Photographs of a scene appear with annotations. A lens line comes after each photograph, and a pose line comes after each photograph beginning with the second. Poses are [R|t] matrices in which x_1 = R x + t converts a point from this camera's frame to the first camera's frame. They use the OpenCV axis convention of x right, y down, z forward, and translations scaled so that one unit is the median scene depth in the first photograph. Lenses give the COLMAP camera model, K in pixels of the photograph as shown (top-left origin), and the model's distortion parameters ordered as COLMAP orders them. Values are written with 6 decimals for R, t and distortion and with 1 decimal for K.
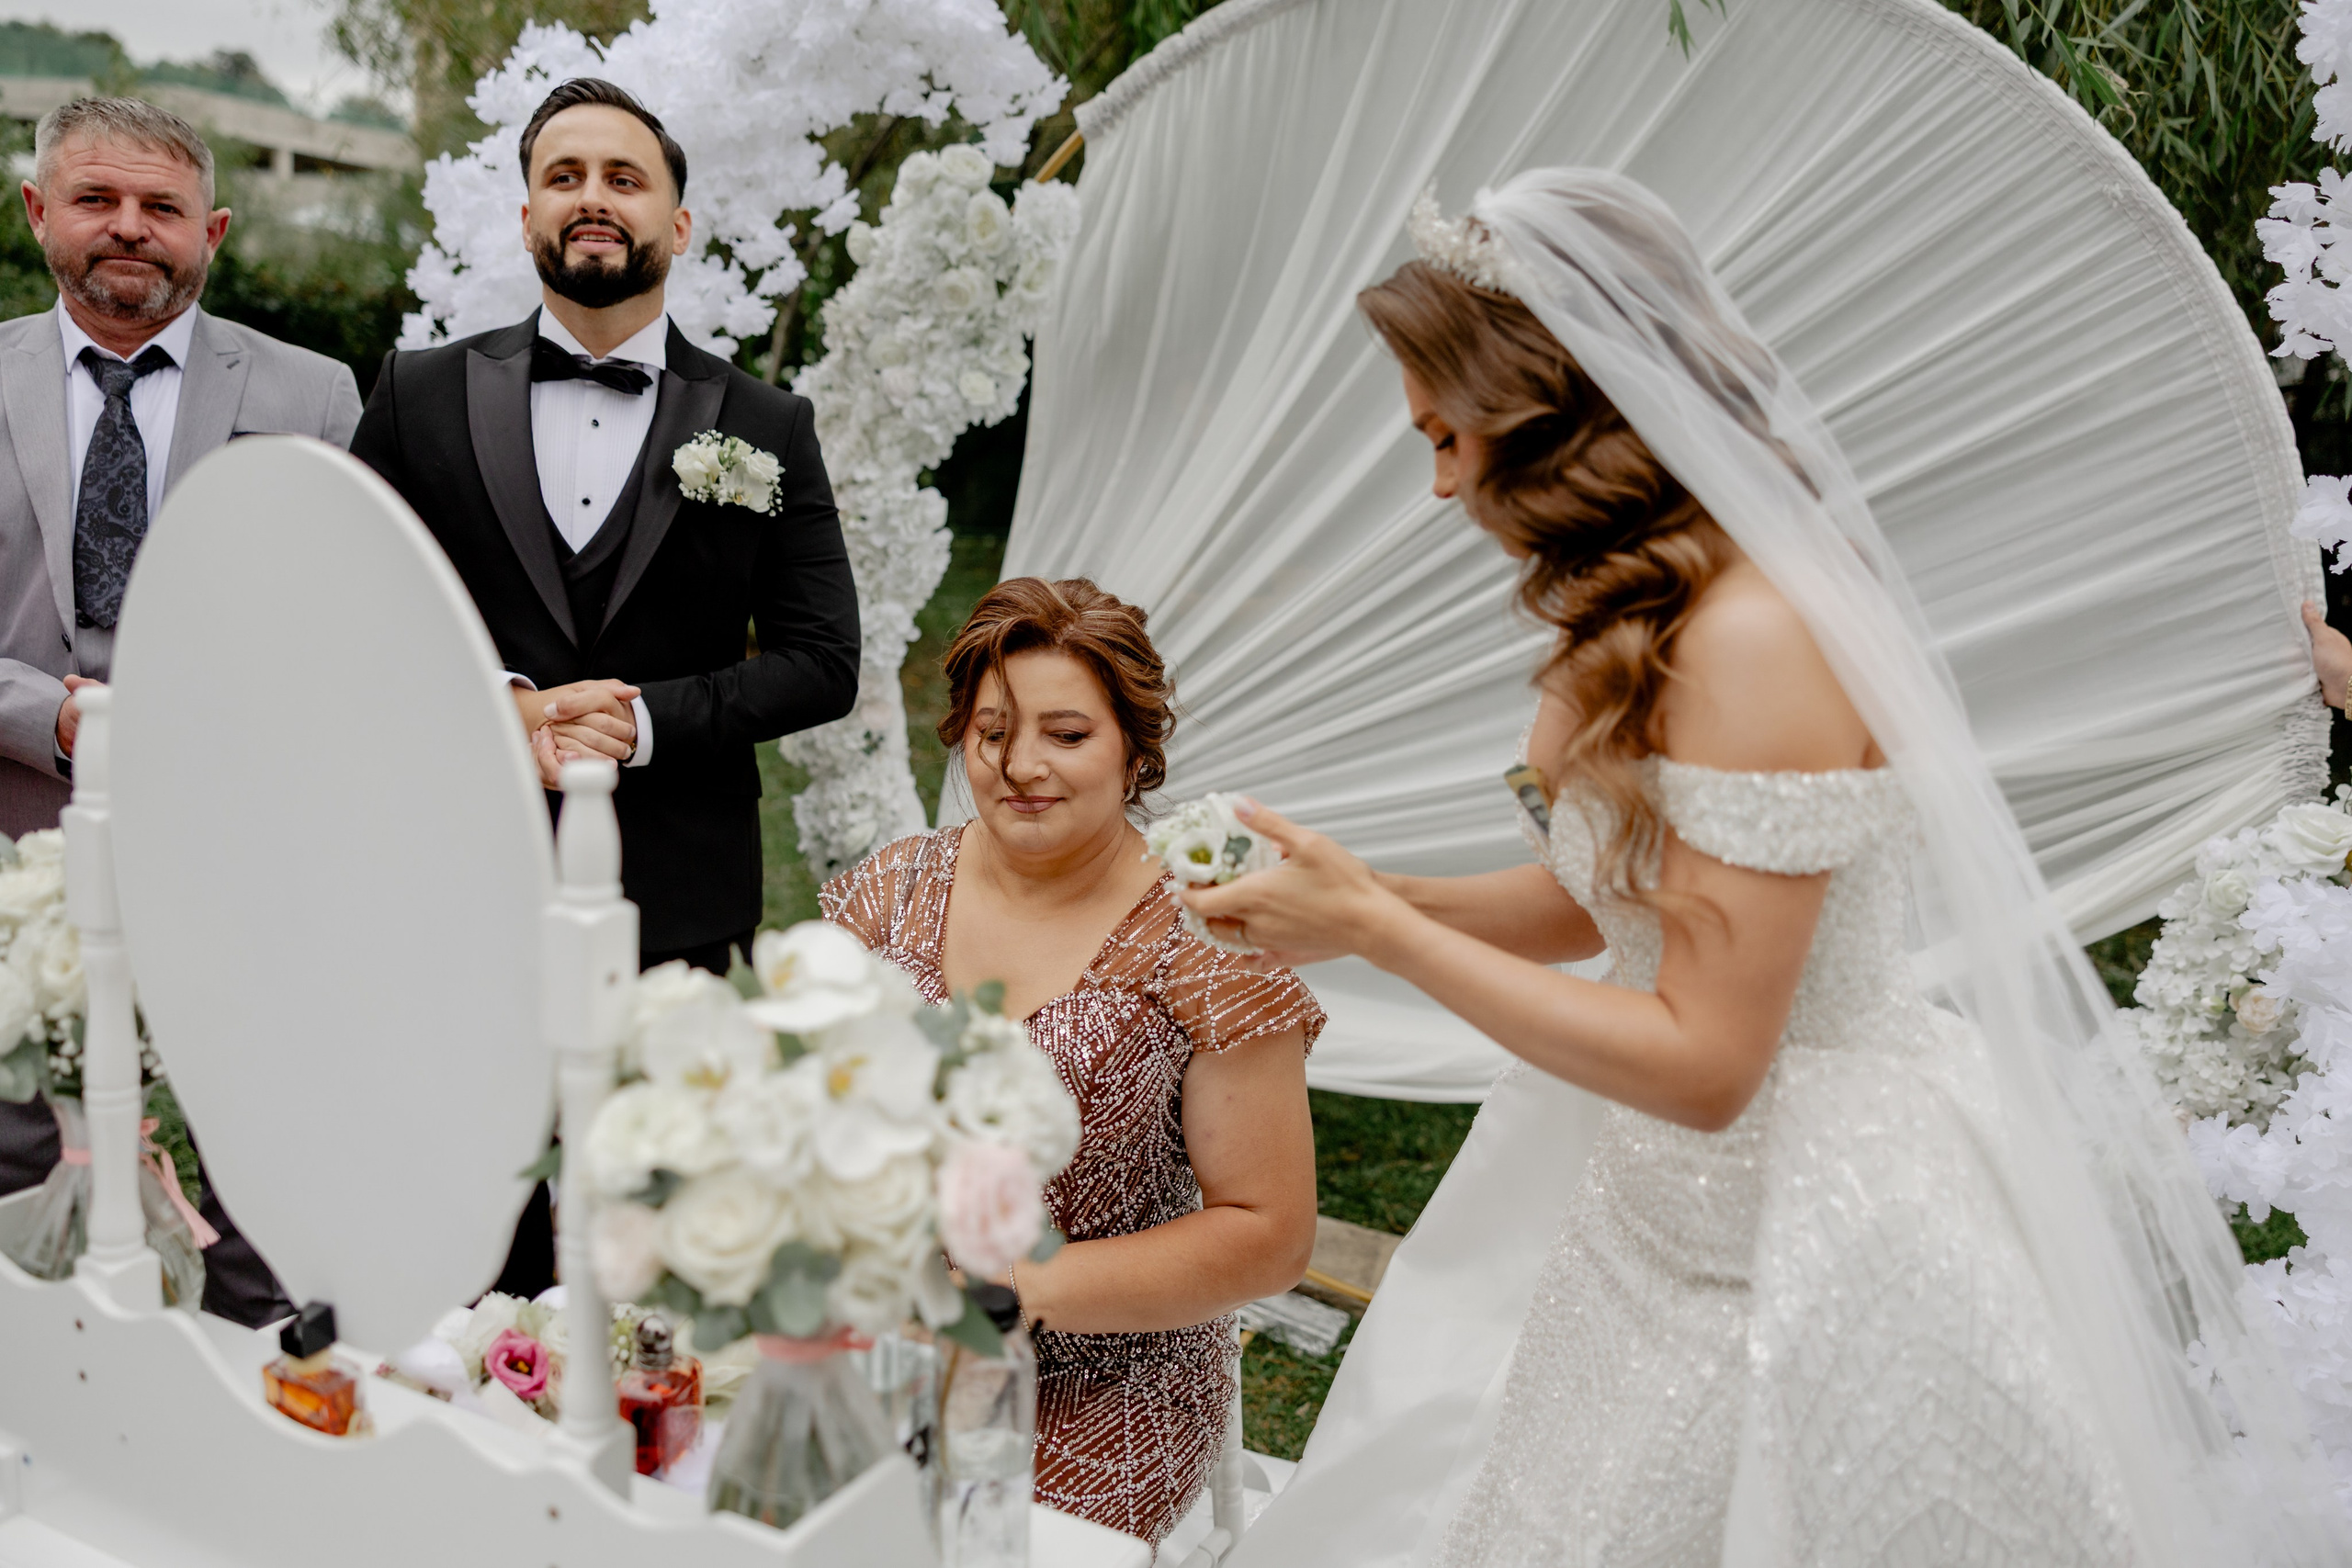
lens RADIAL K [[1831.9, 0, 1194.1], [0, 1831.9, 768.2], [0, 0, 1]] dist [-0.010362, 0.001096]
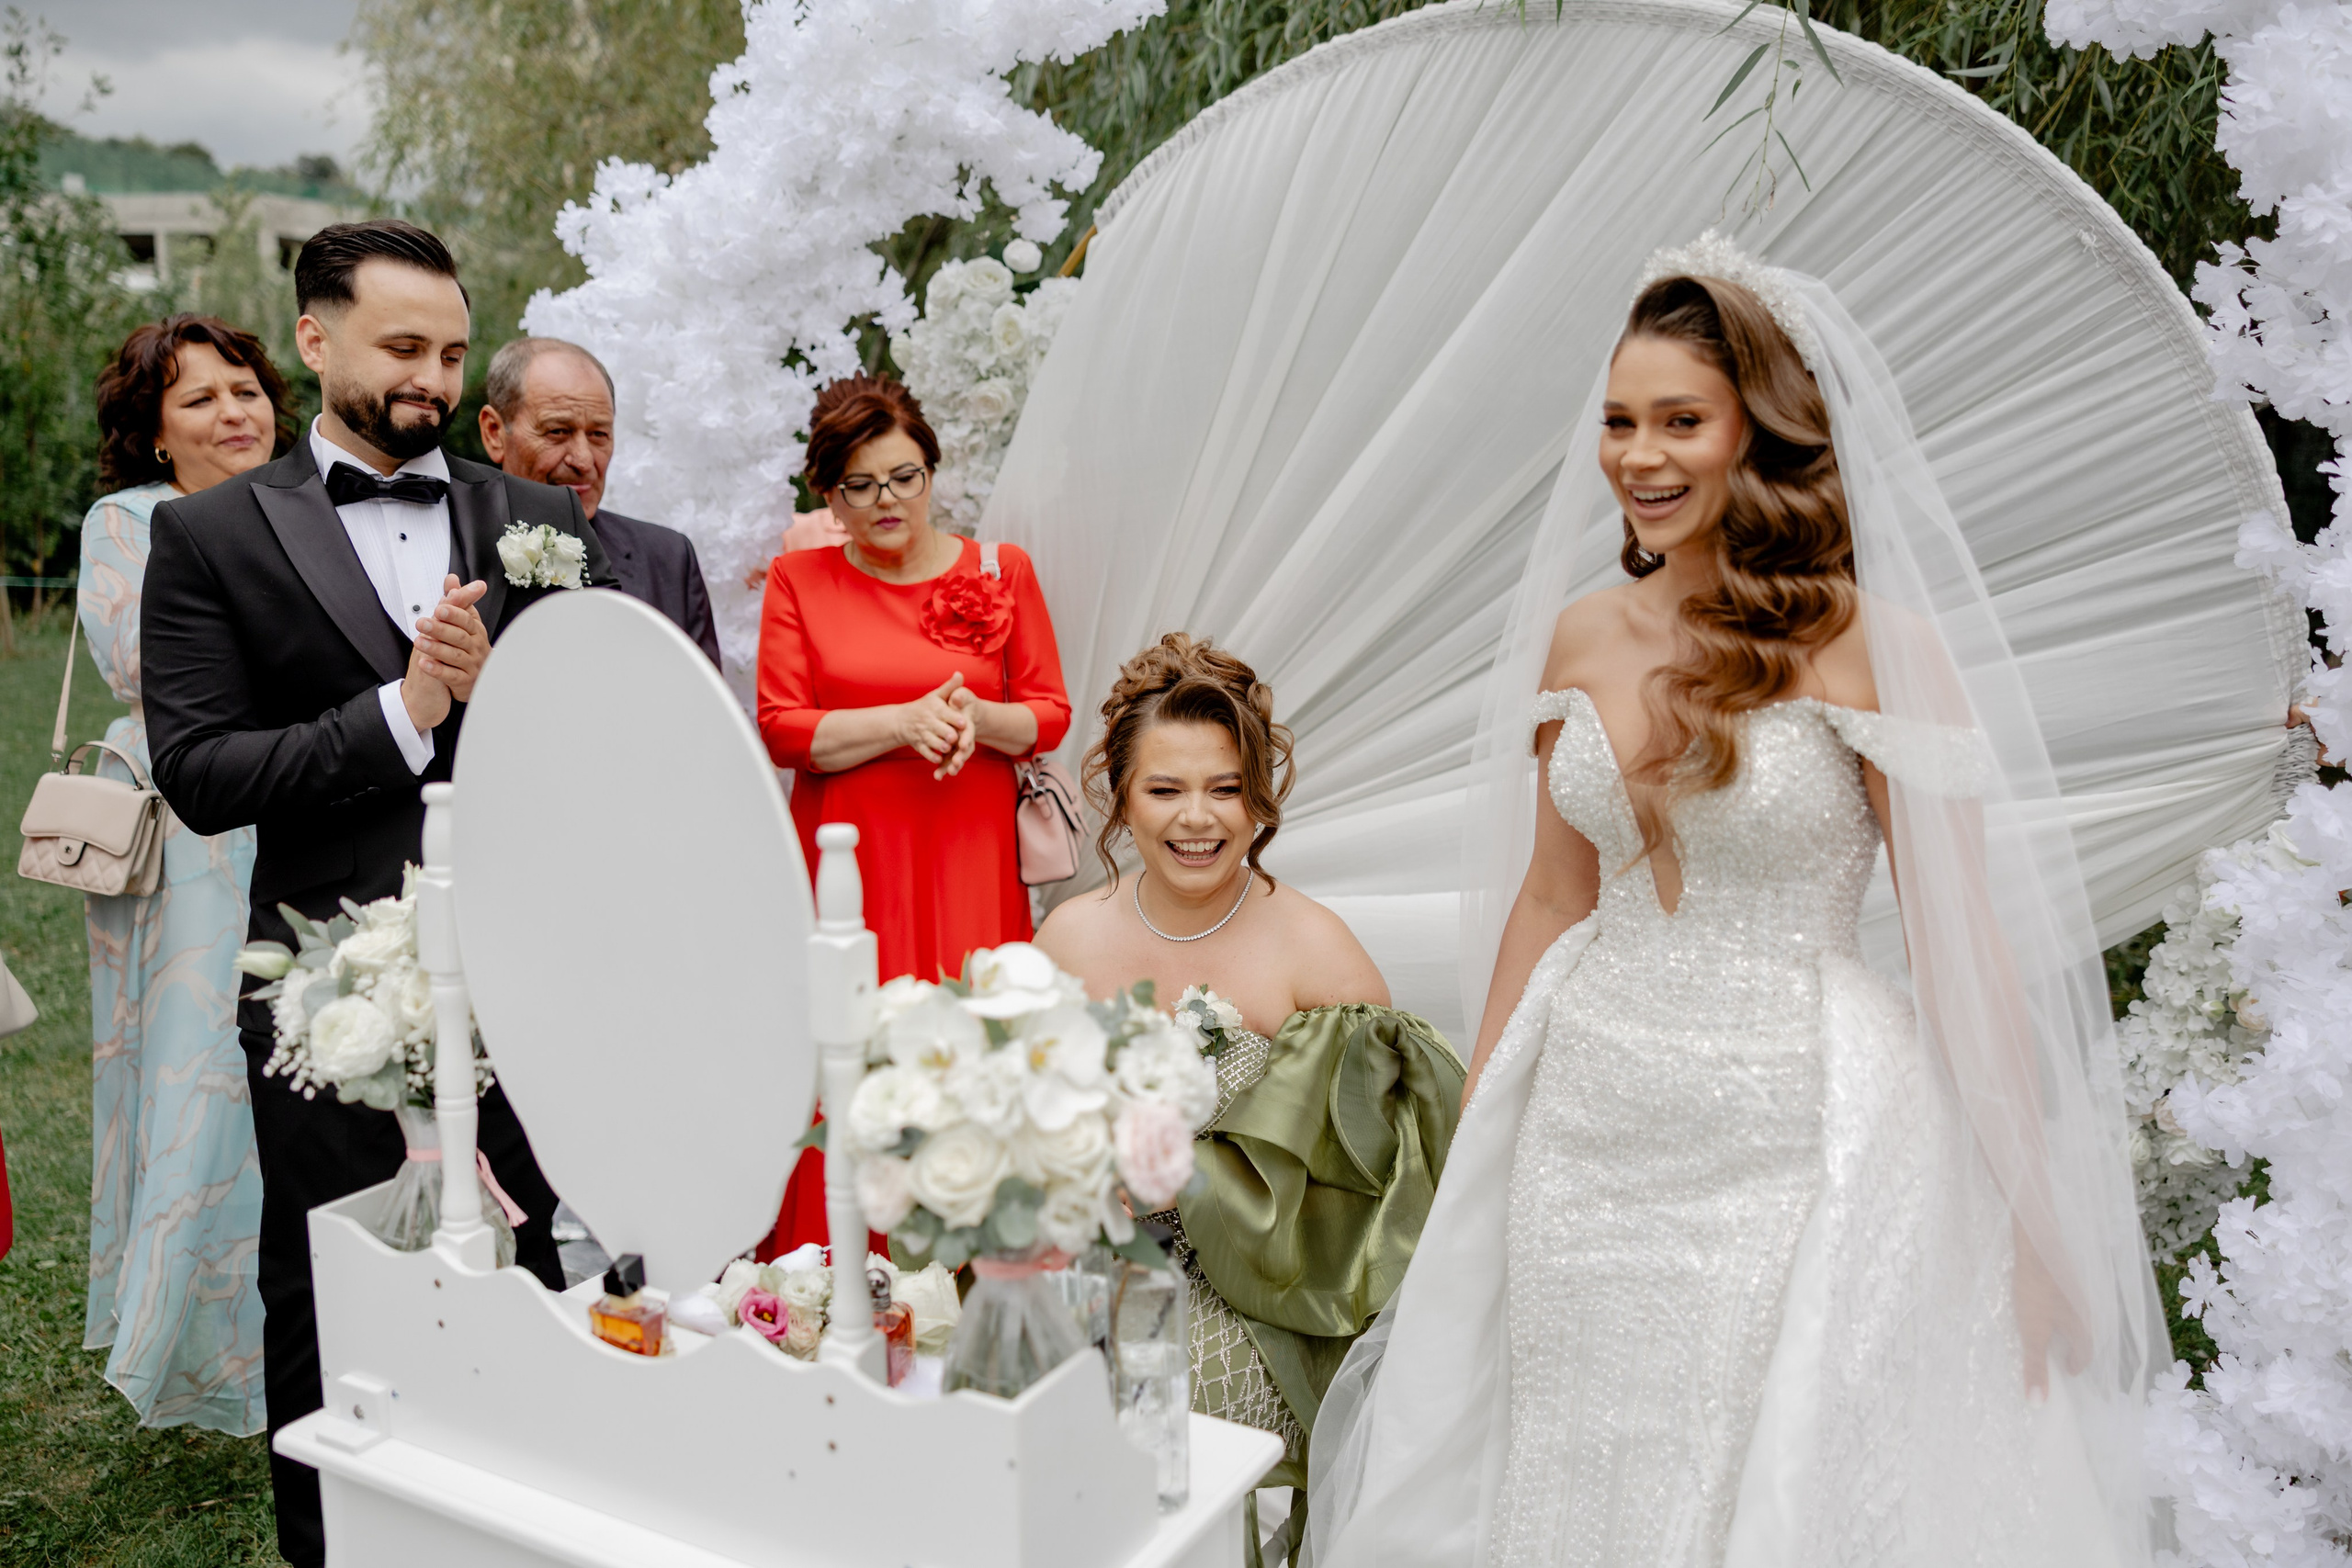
lens RADIAL K [[1831.9, 0, 1194.1], [0, 1831.9, 768.2], [0, 0, 1]] dist [-0.010362, 0.001096]
pose [[0.997981, -0.046142, -0.043653, -0.010126], [0.045354, 0.998793, -0.018866, -0.006958], [0.044470, 0.016848, 0.998869, -0.259008]]
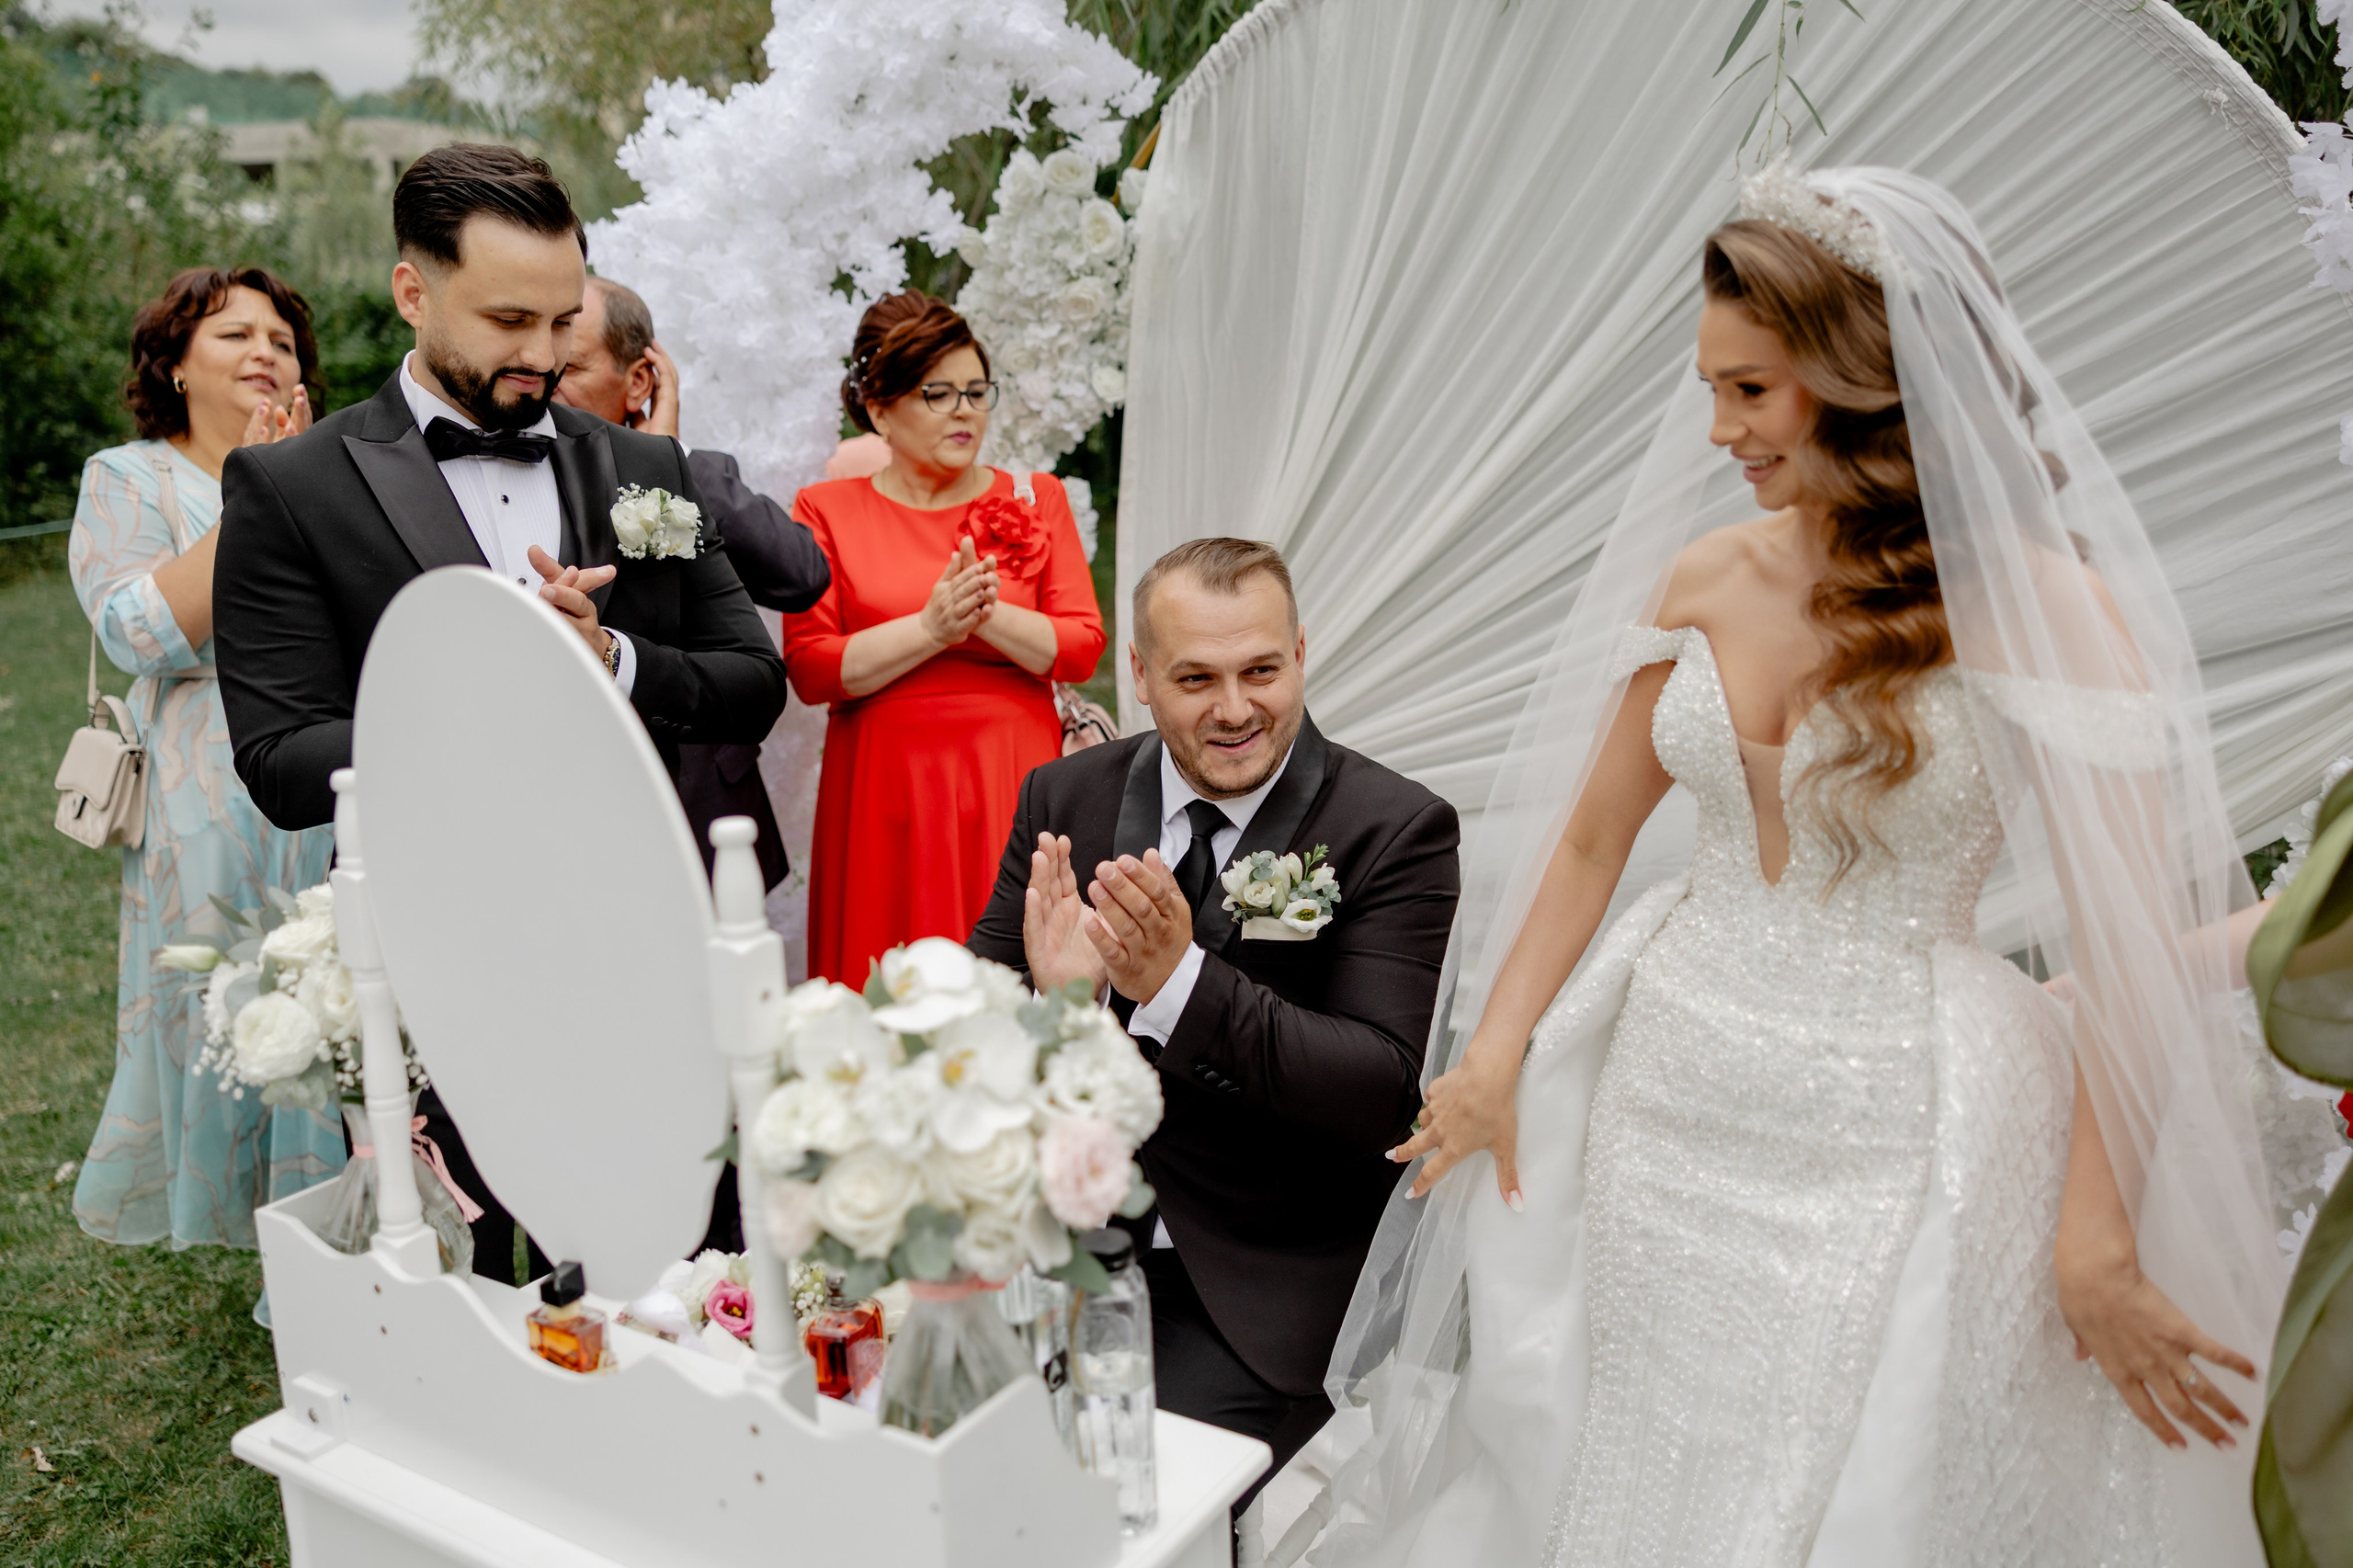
lens RADIAL K [[1832.8, 0, 1194.6], [0, 1832.8, 768.2], [0, 0, 1]] dist [-0.010362, 0.001096]
pose [[0.991747, -0.063289, -0.111504, 0.089895], [0.067522, 0.997118, 0.034602, -0.048014], [0.108993, -0.041846, 0.993161, -0.141128]]
